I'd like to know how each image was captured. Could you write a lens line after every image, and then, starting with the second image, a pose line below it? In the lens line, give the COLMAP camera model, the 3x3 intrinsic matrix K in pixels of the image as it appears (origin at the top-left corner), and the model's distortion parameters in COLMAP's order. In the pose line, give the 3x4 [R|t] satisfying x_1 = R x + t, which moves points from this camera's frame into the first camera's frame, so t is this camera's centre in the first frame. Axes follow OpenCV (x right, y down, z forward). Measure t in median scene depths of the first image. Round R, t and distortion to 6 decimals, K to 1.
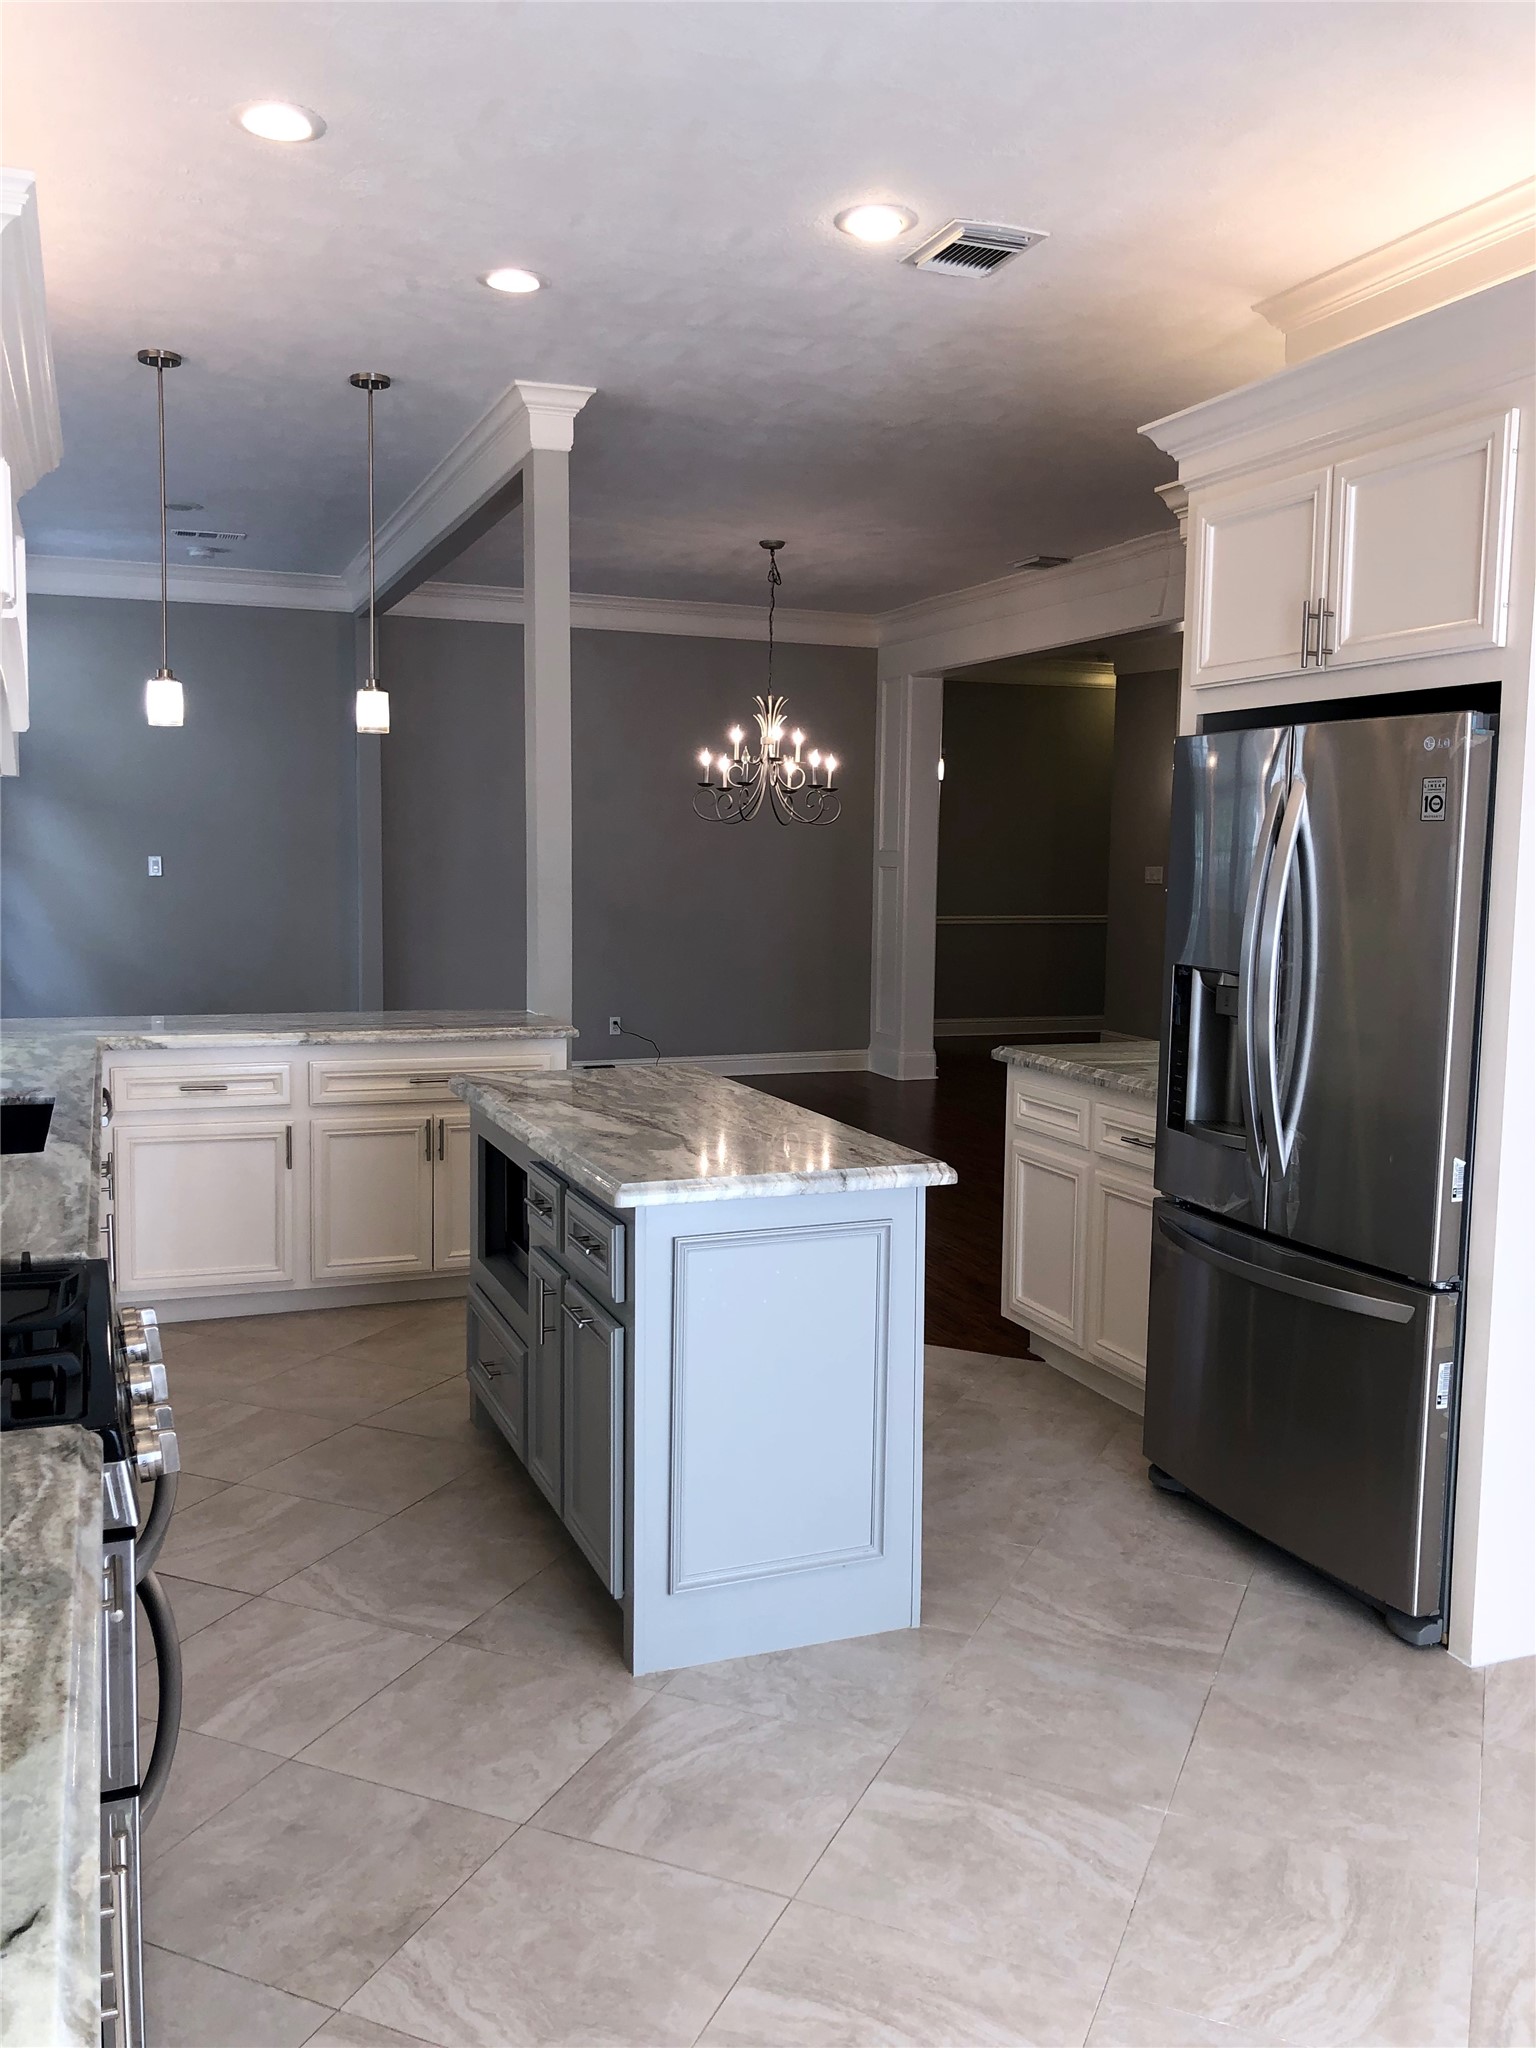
lens RADIAL K [[1673.9, 0, 770.7], [0, 1673.9, 1021.4], [0, 0, 1]] dist [0.001343, 0.022102]
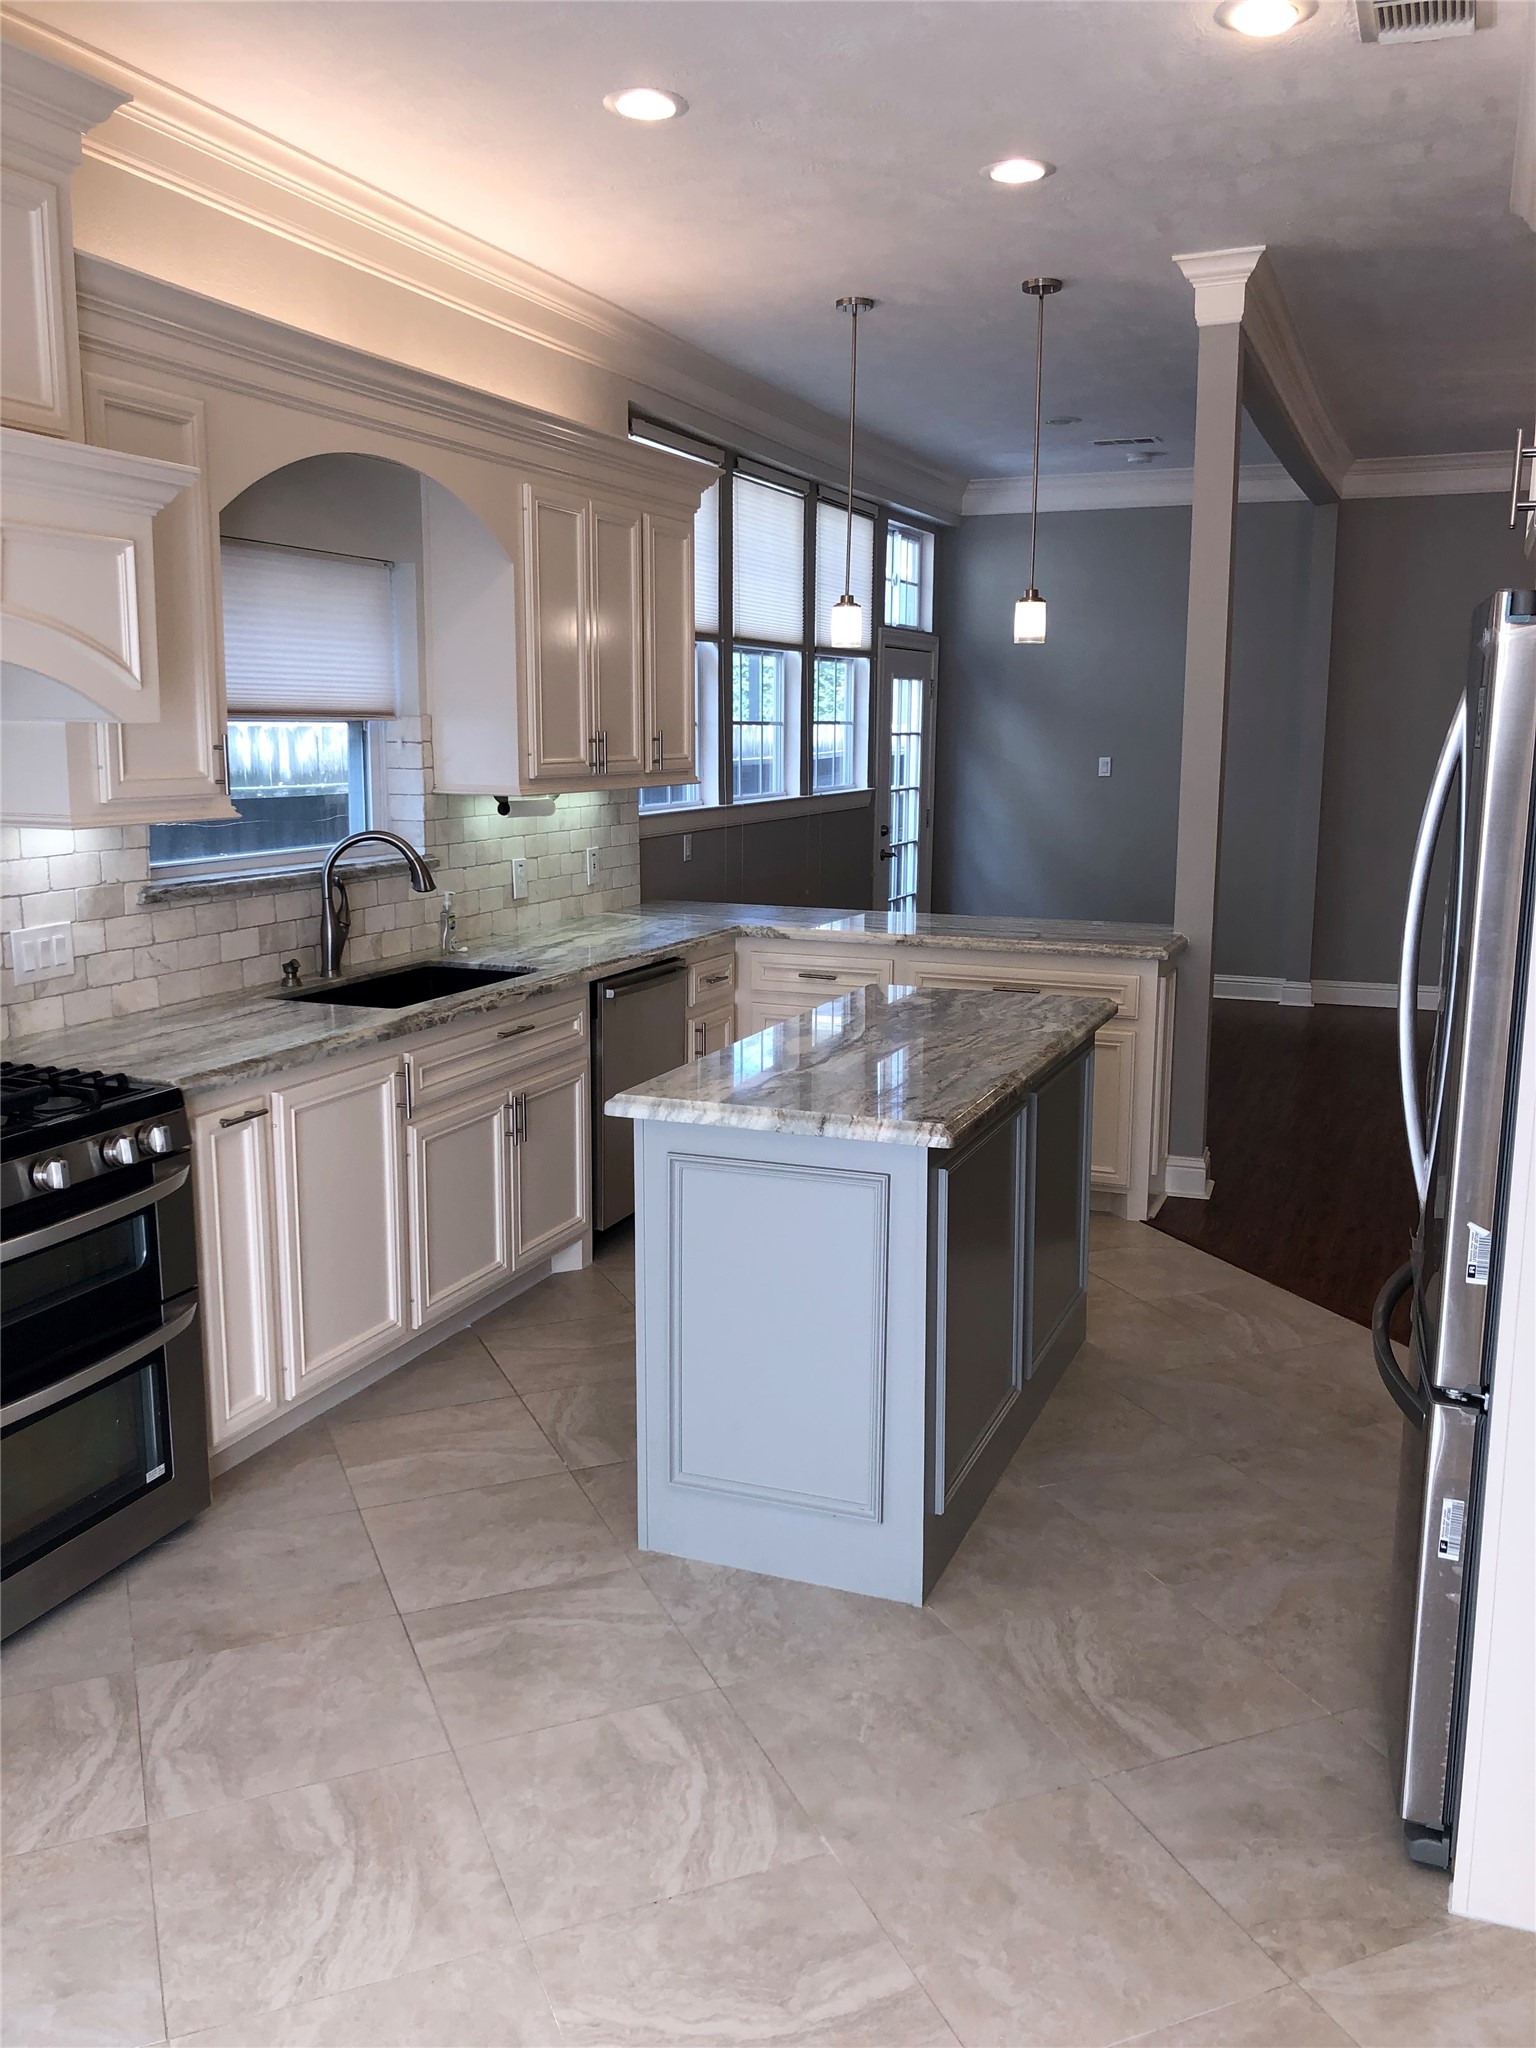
lens RADIAL K [[1673.9, 0, 770.7], [0, 1673.9, 1021.4], [0, 0, 1]] dist [0.001343, 0.022102]
pose [[0.725533, 0.109009, -0.679499, 0.661632], [-0.064242, 0.993792, 0.090835, -0.049359], [0.685182, -0.022251, 0.728032, 0.273639]]
